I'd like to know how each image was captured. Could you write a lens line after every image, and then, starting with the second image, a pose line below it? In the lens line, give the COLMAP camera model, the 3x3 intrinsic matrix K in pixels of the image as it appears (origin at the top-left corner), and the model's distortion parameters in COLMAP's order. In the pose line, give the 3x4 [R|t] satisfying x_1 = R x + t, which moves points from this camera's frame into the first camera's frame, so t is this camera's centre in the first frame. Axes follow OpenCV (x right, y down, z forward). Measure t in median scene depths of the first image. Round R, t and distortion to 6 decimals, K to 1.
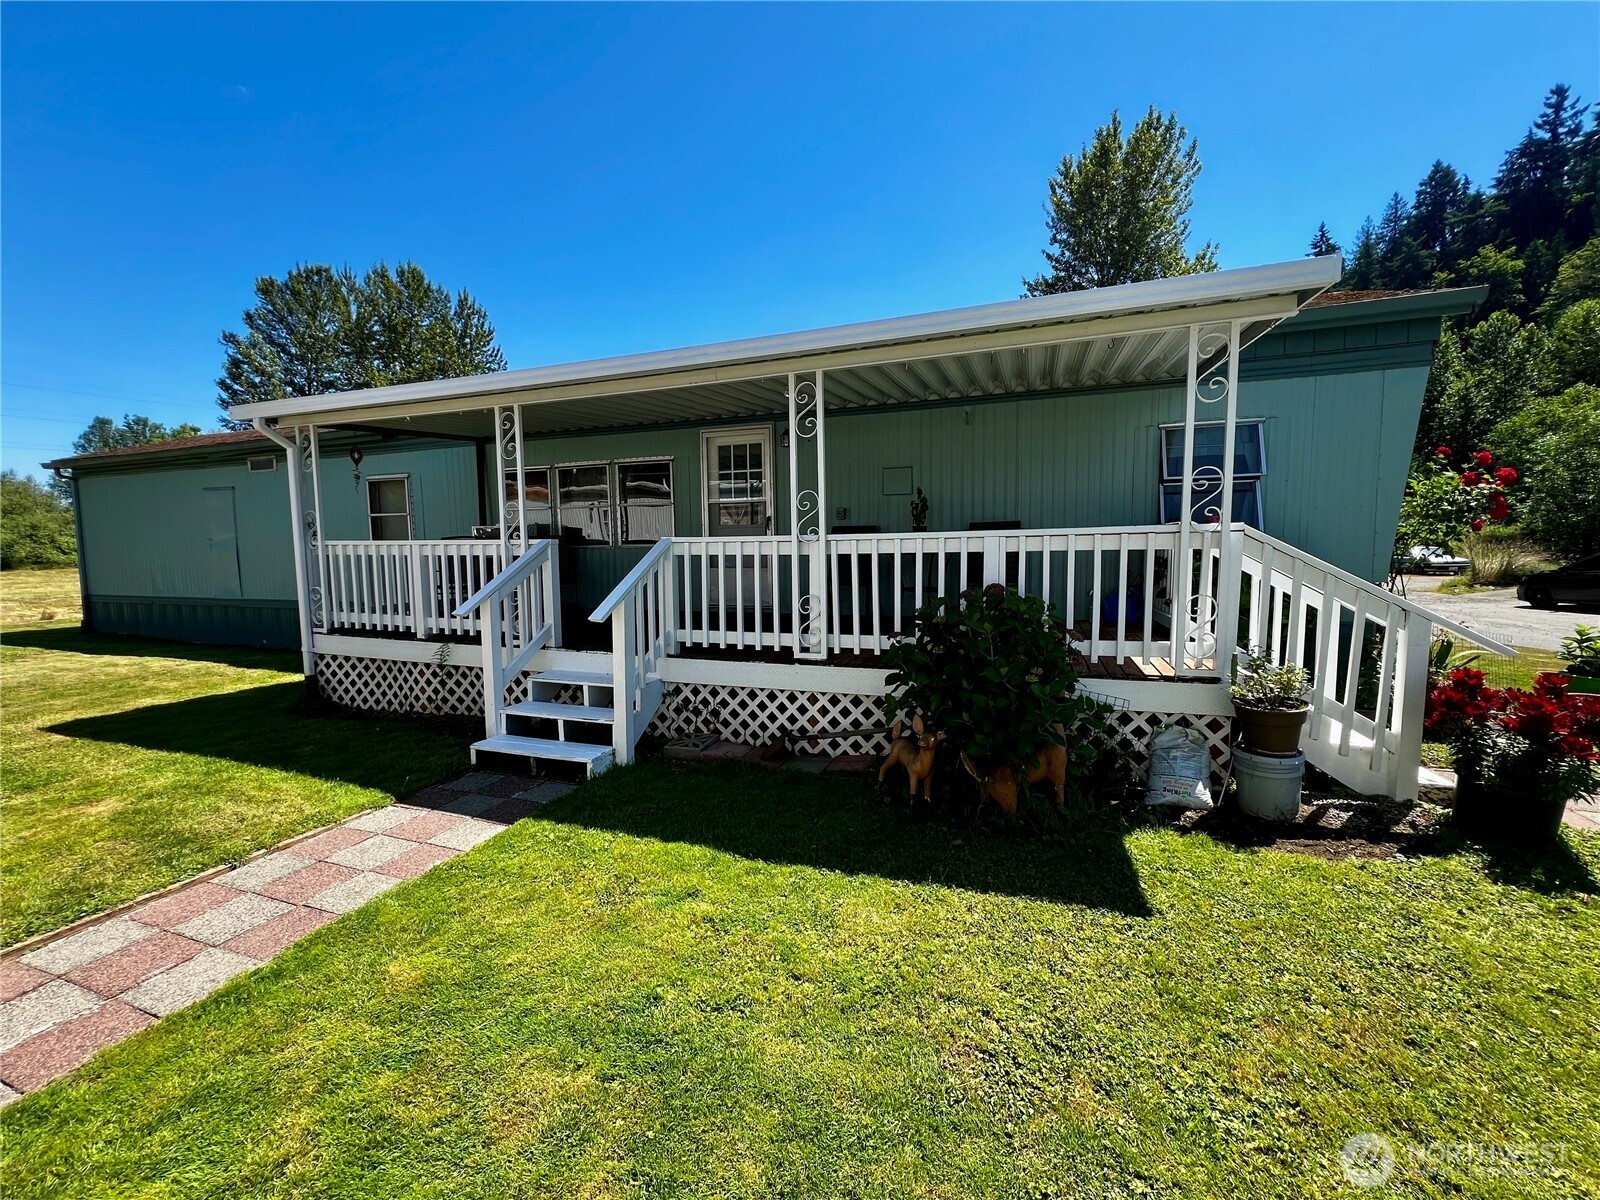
lens RADIAL K [[643.2, 0, 796.2], [0, 643.2, 601.2], [0, 0, 1]] dist [-0.003316, 0.001360]
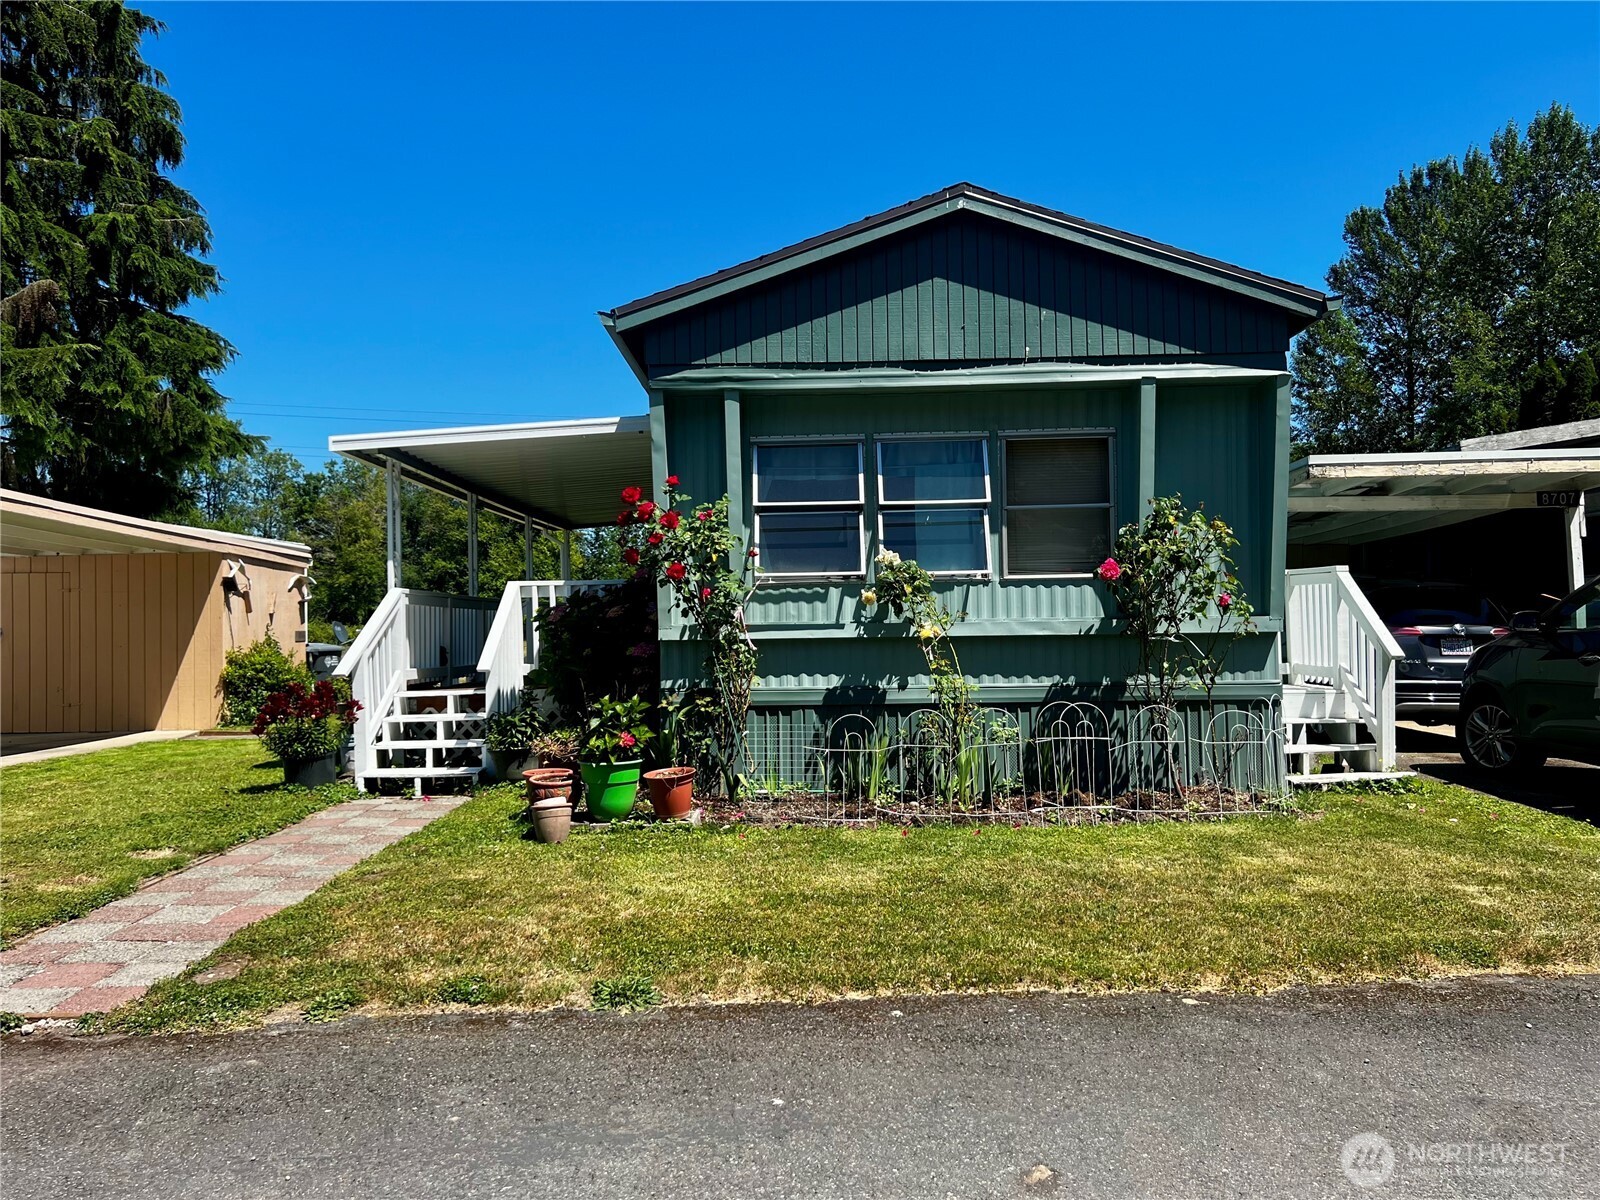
lens RADIAL K [[1208.4, 0, 797.0], [0, 1208.4, 593.6], [0, 0, 1]] dist [0.049894, -0.058323]
pose [[0.328367, -0.015973, -0.944415, 0.199509], [-0.070806, 0.996628, -0.041475, -0.003089], [0.941893, 0.080489, 0.326129, 0.051662]]
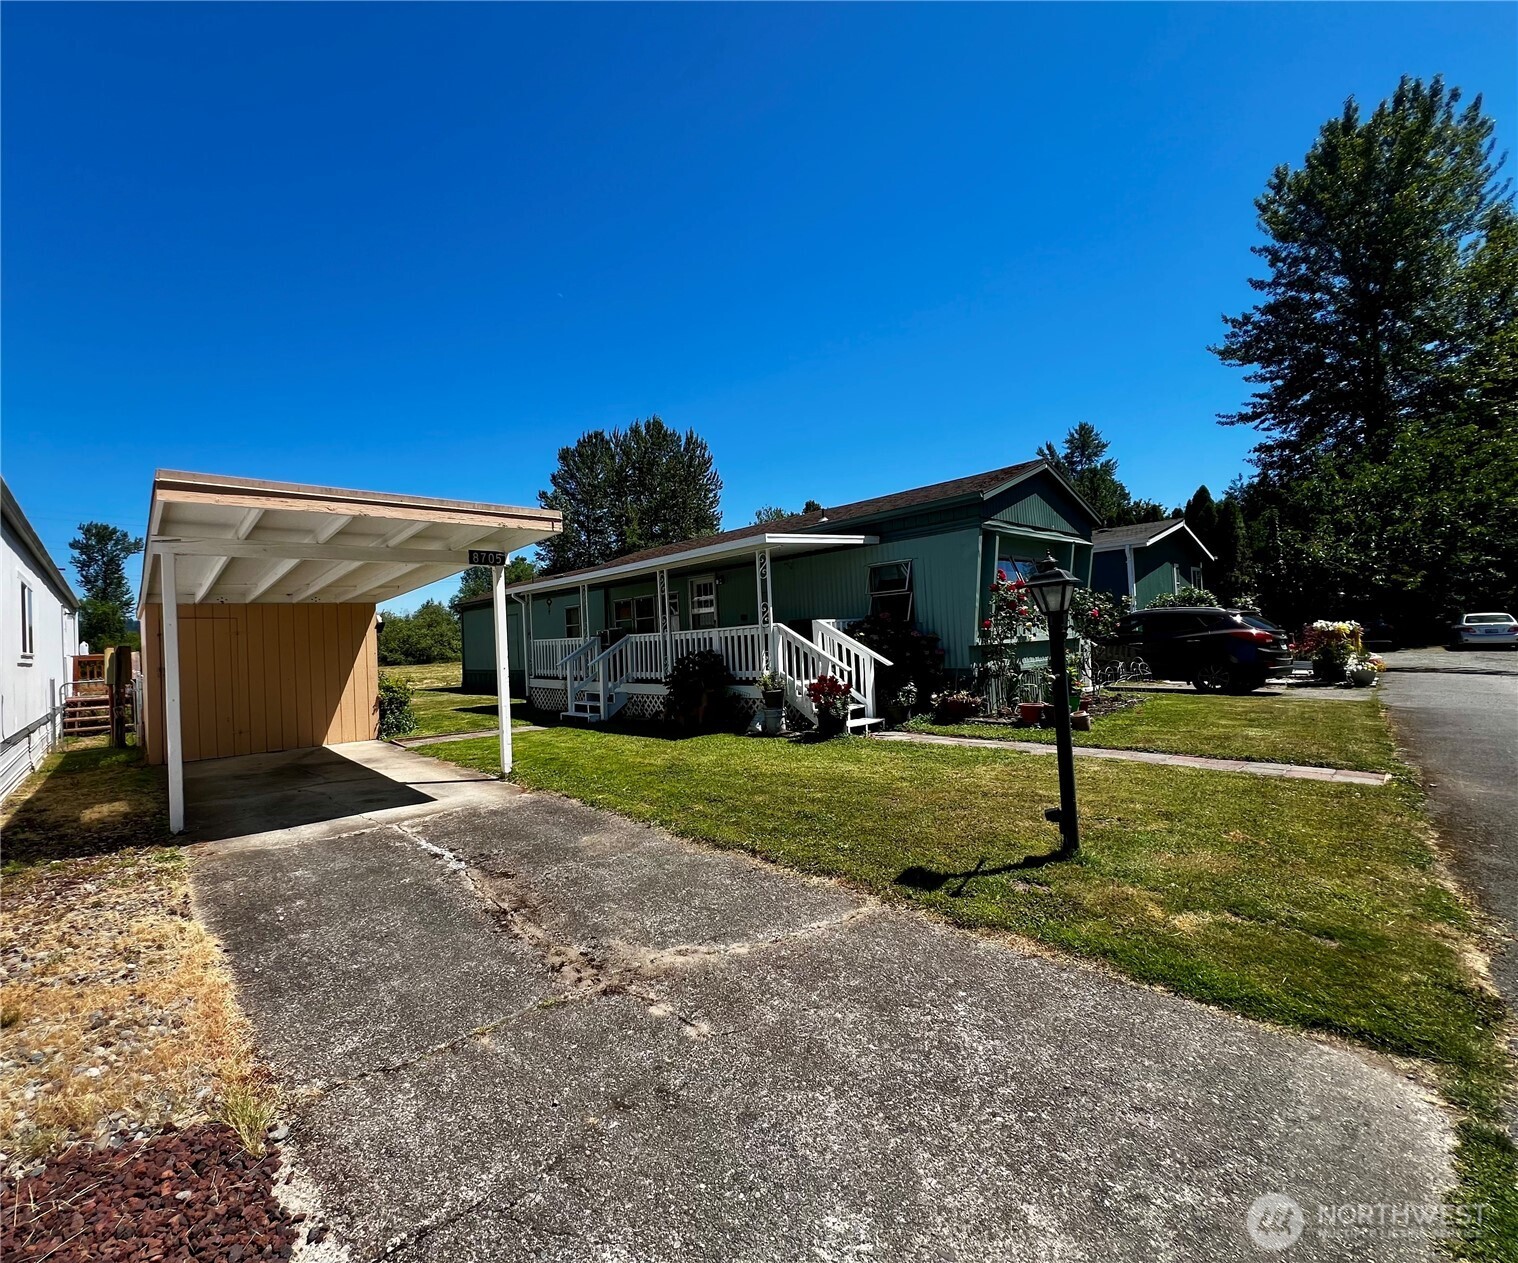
lens RADIAL K [[674.2, 0, 674.1], [0, 674.2, 634.4], [0, 0, 1]] dist [-0.001062, -0.001014]
pose [[0.860872, -0.033342, -0.507728, 0.093186], [-0.009682, 0.996597, -0.081863, 0.008120], [0.508729, 0.075389, 0.857619, -0.084129]]
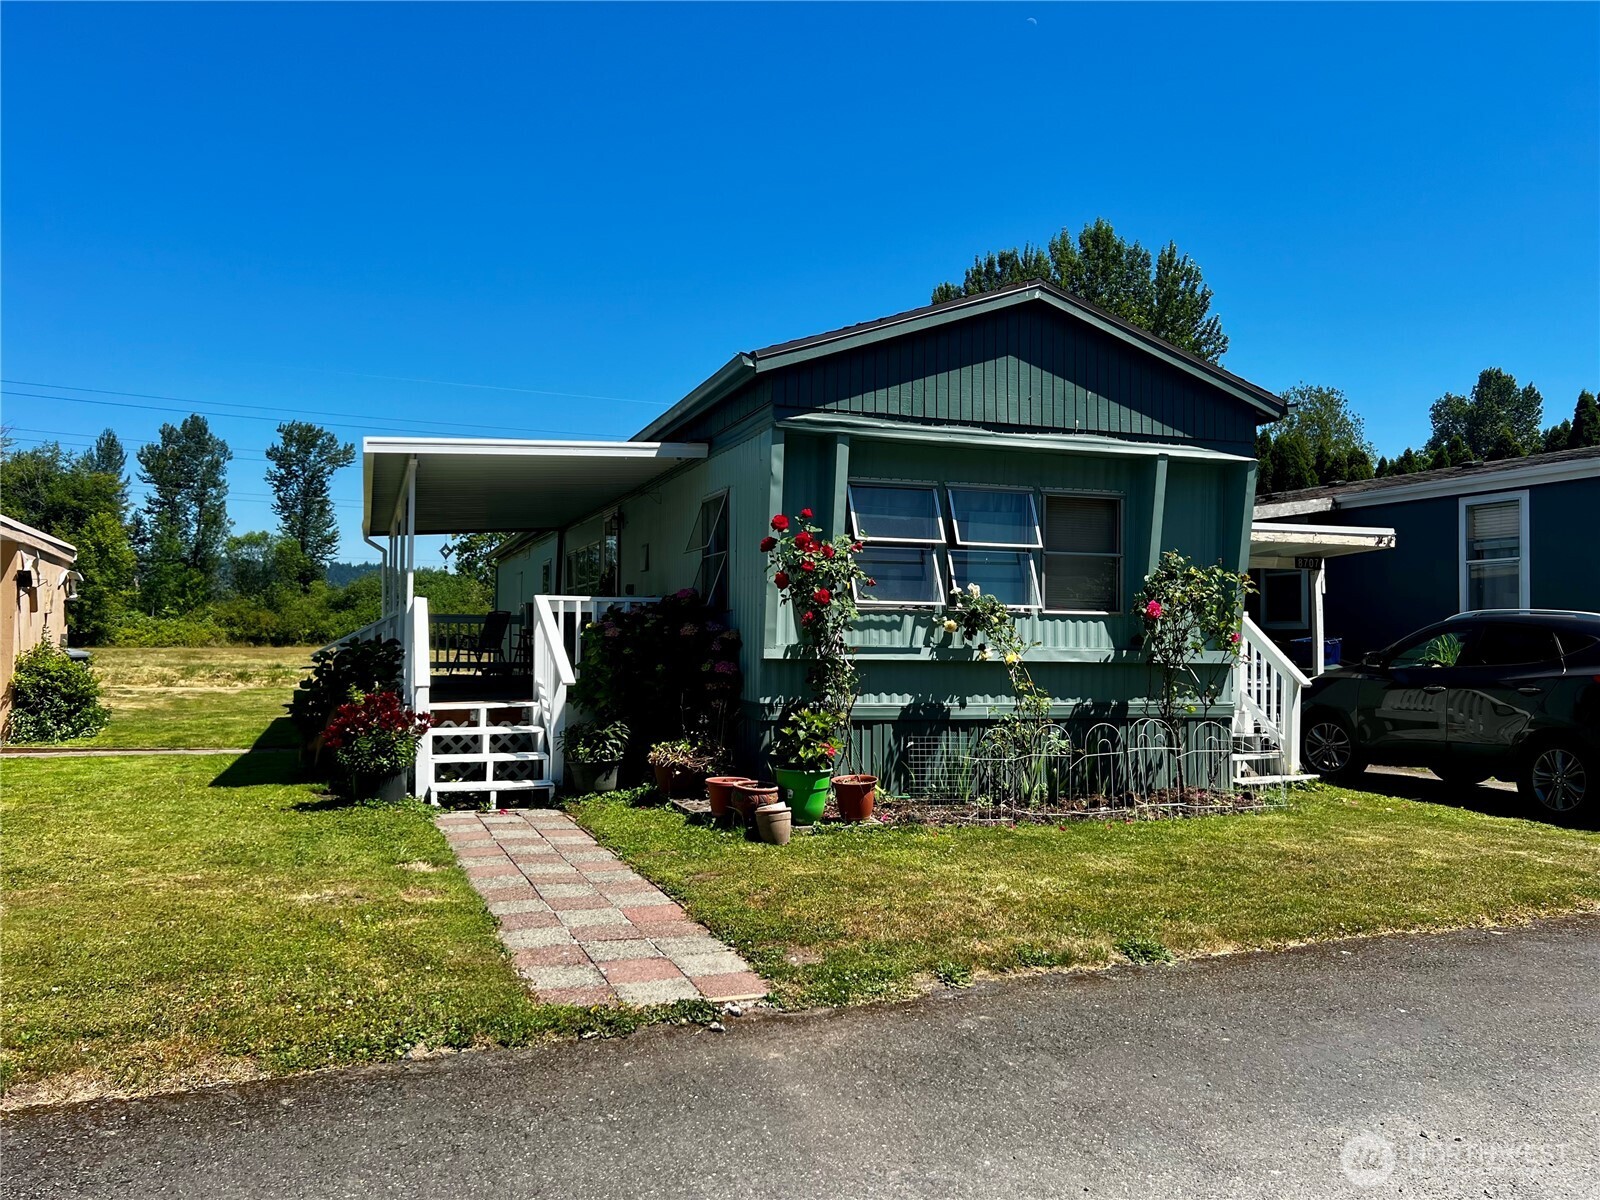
lens RADIAL K [[1208.4, 0, 793.1], [0, 1208.4, 587.0], [0, 0, 1]] dist [0.049894, -0.058323]
pose [[0.634588, -0.013751, -0.772728, 0.182486], [-0.088674, 0.991943, -0.090473, 0.001599], [0.767746, 0.125934, 0.628256, -0.004764]]
